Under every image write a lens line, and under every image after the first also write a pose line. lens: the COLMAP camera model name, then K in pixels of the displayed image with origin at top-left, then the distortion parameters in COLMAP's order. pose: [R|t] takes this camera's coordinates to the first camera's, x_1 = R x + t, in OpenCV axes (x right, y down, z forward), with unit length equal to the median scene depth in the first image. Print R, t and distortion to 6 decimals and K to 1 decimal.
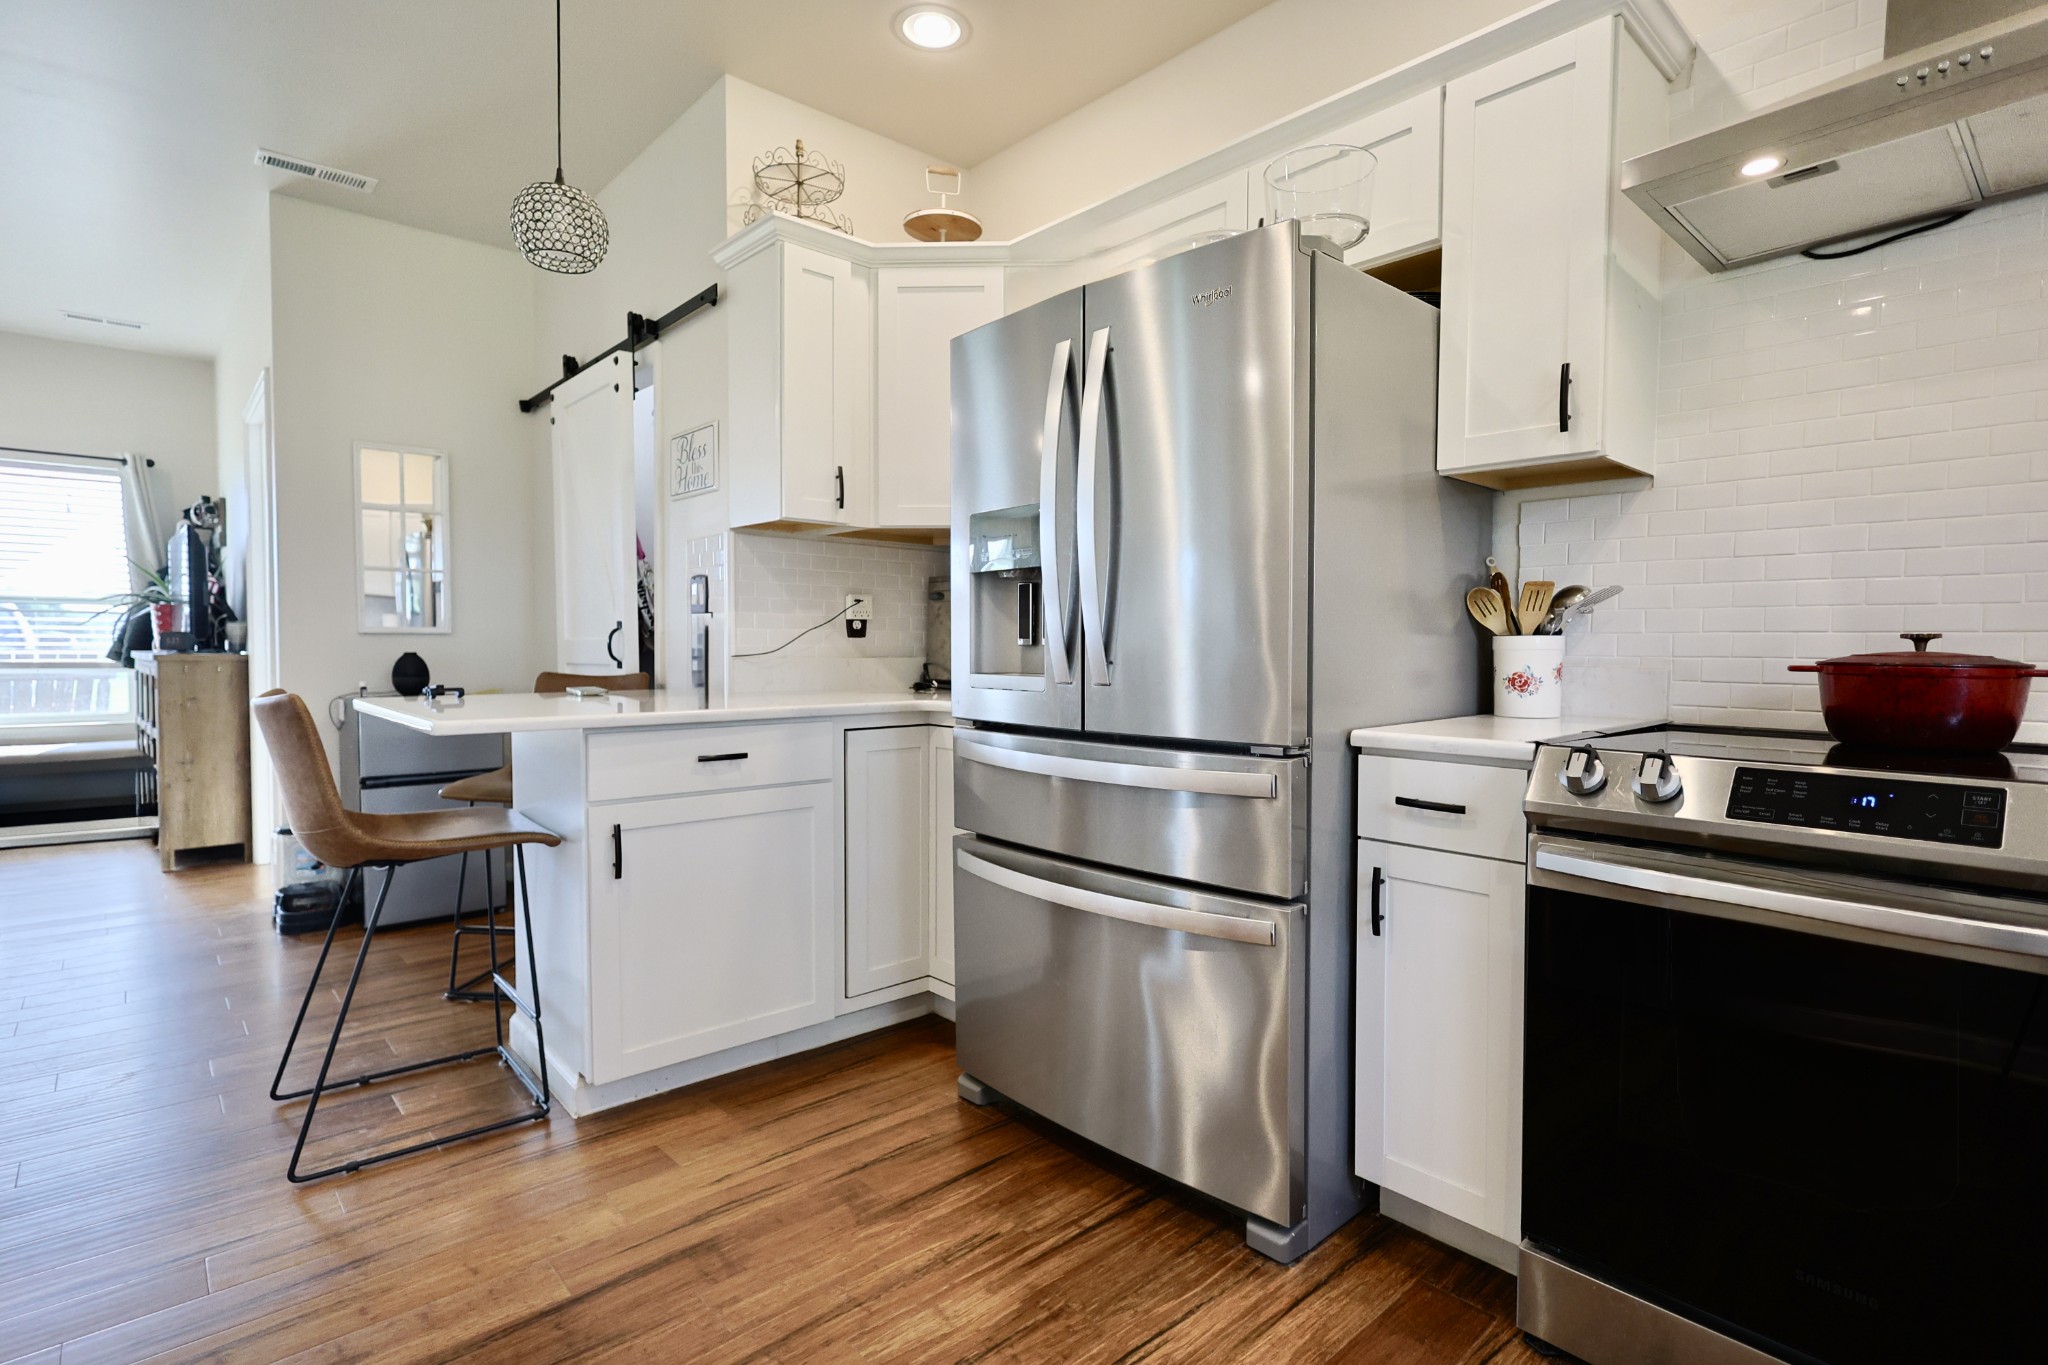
lens RADIAL K [[993.2, 0, 1021.6], [0, 993.2, 680.1], [0, 0, 1]] dist [0.003303, 0.000182]
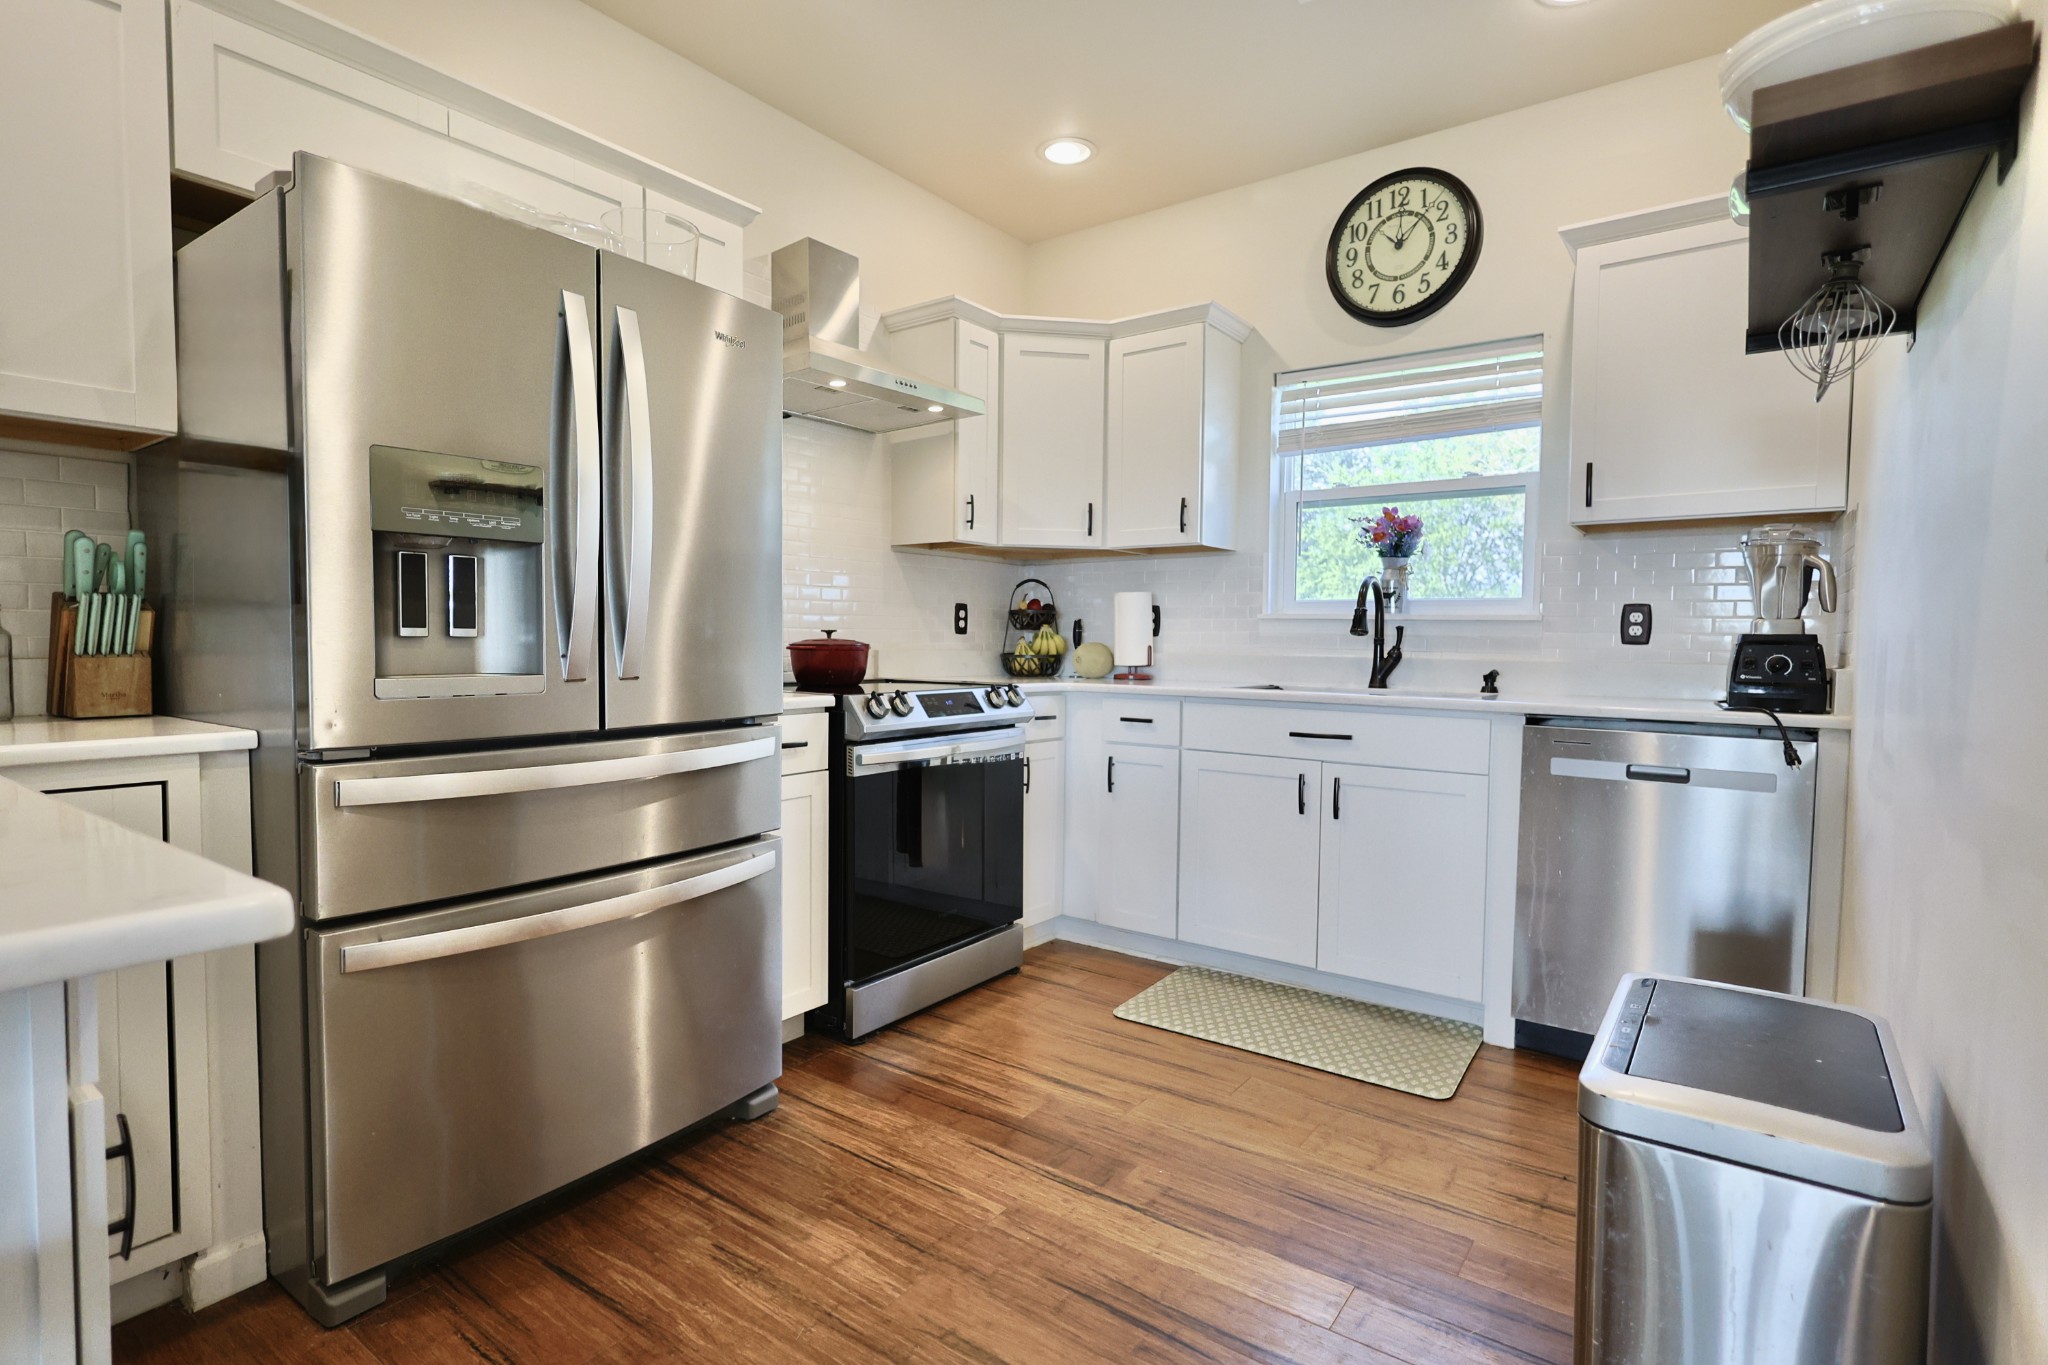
lens RADIAL K [[1015.5, 0, 1022.5], [0, 1015.5, 673.4], [0, 0, 1]] dist [0.016016, 0.000195]
pose [[-0.215046, -0.044710, 0.975580, -1.088741], [0.015800, 0.998661, 0.049251, -0.047989], [-0.976476, 0.026005, -0.214052, 0.948391]]
